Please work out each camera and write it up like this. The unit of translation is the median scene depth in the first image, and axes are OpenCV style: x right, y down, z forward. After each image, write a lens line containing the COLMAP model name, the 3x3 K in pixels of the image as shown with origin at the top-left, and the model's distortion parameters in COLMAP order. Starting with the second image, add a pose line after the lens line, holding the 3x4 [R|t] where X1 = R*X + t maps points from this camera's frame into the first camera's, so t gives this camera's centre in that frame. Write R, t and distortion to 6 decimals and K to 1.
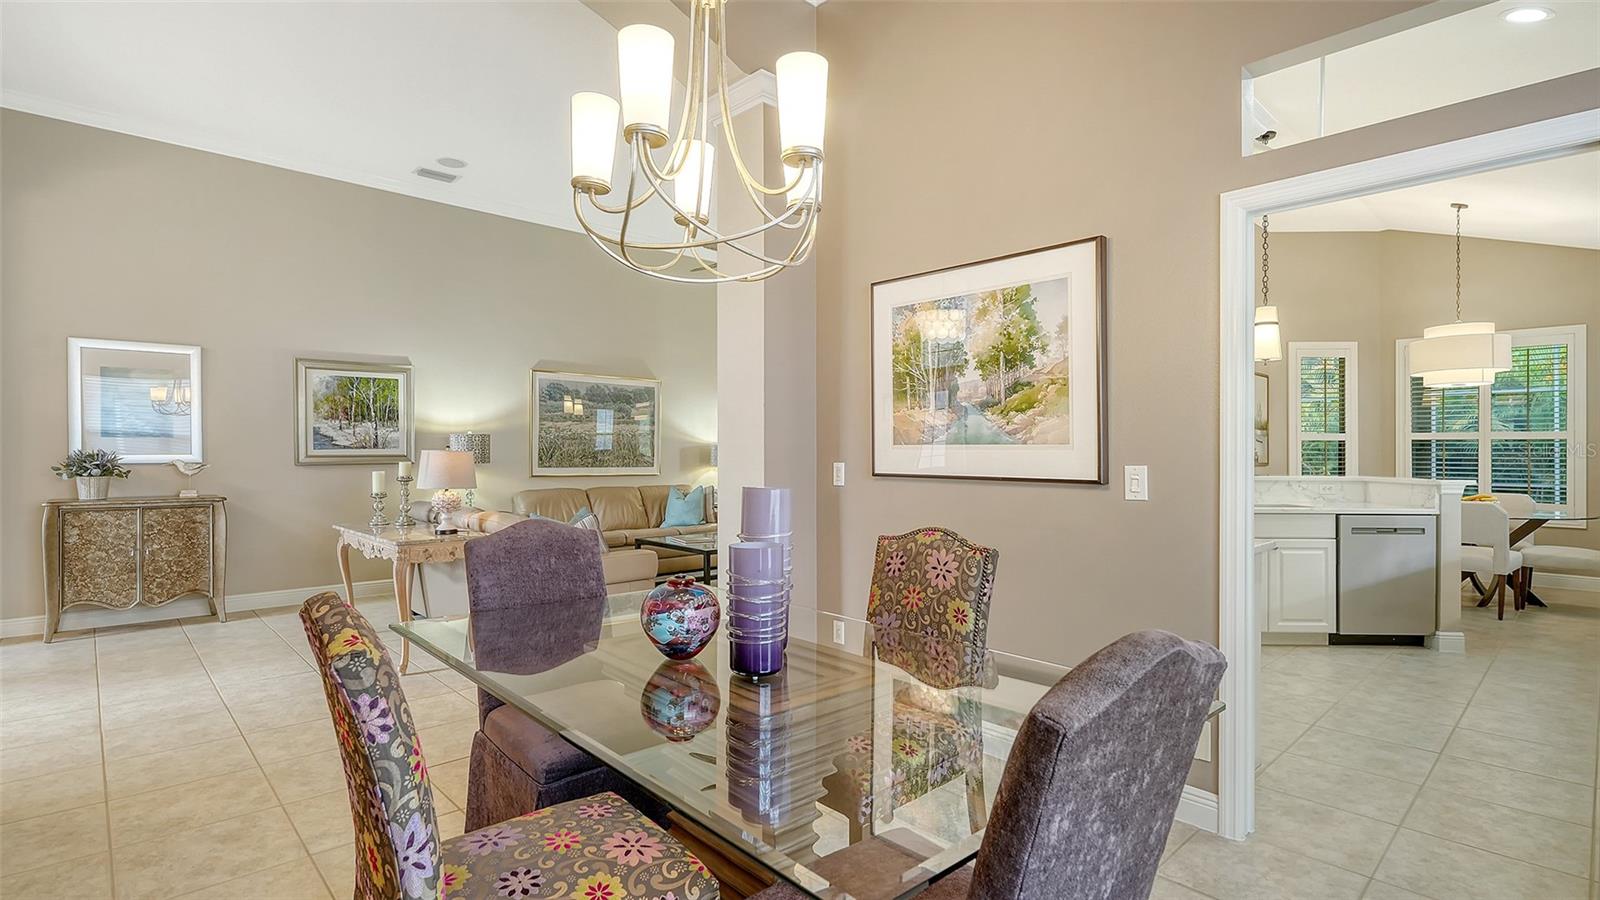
lens RADIAL K [[739.9, 0, 792.9], [0, 739.9, 449.9], [0, 0, 1]] dist [0.002414, 0.000261]
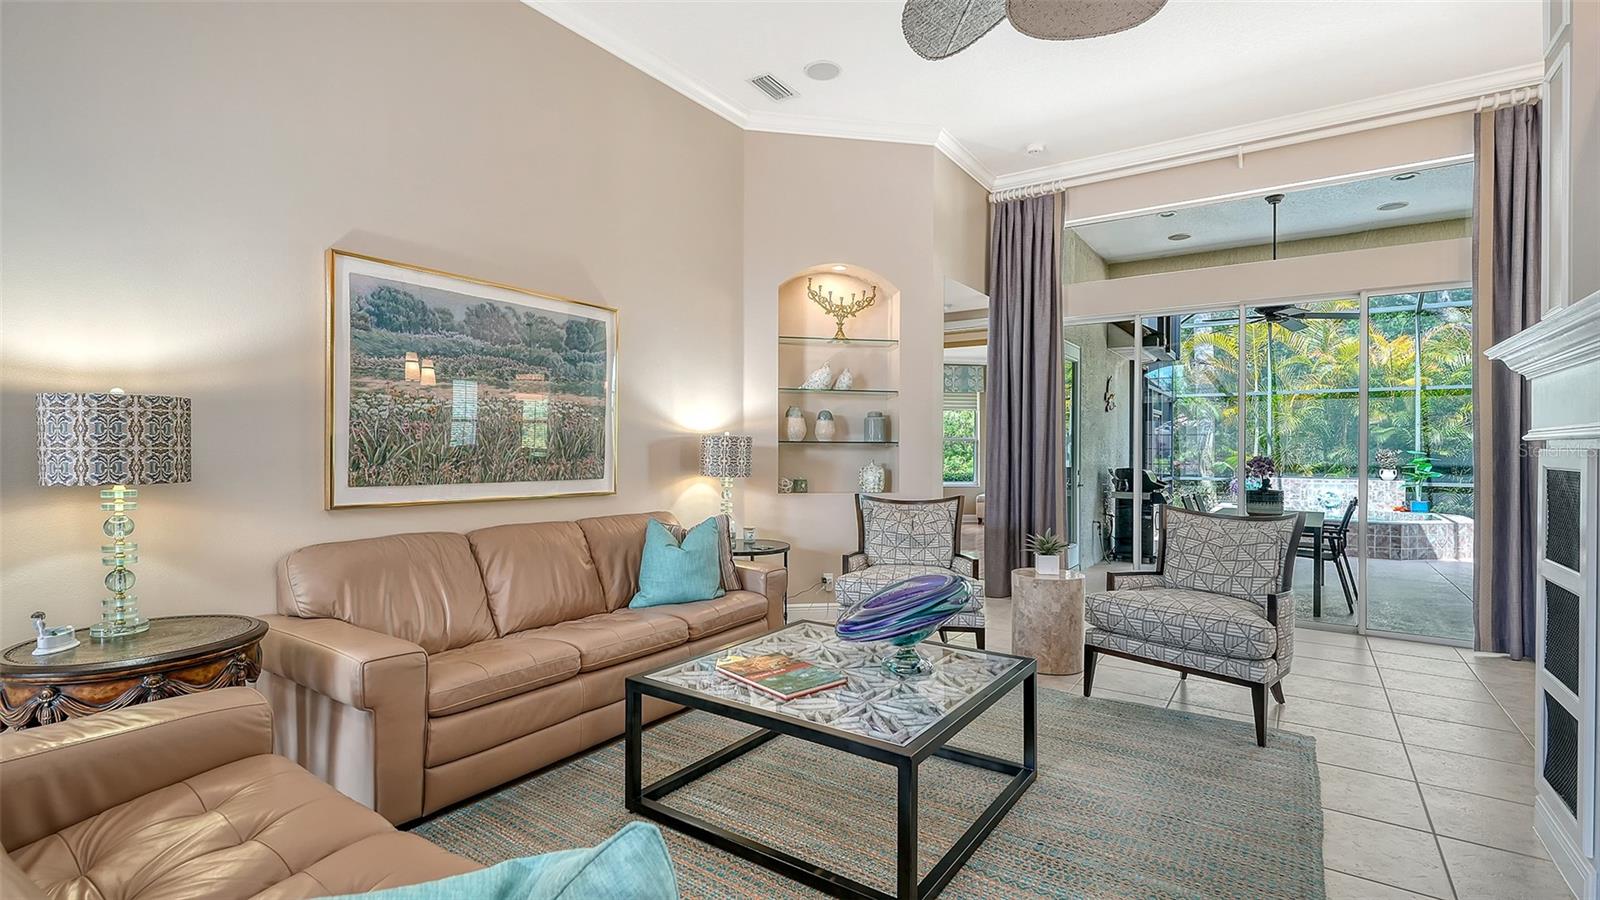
lens RADIAL K [[739.9, 0, 806.4], [0, 739.9, 451.3], [0, 0, 1]] dist [0.002414, 0.000261]
pose [[0.977537, -0.001957, 0.210754, -0.171388], [0.000022, 0.999958, 0.009183, -0.000470], [-0.210763, -0.008972, 0.977496, 0.512734]]
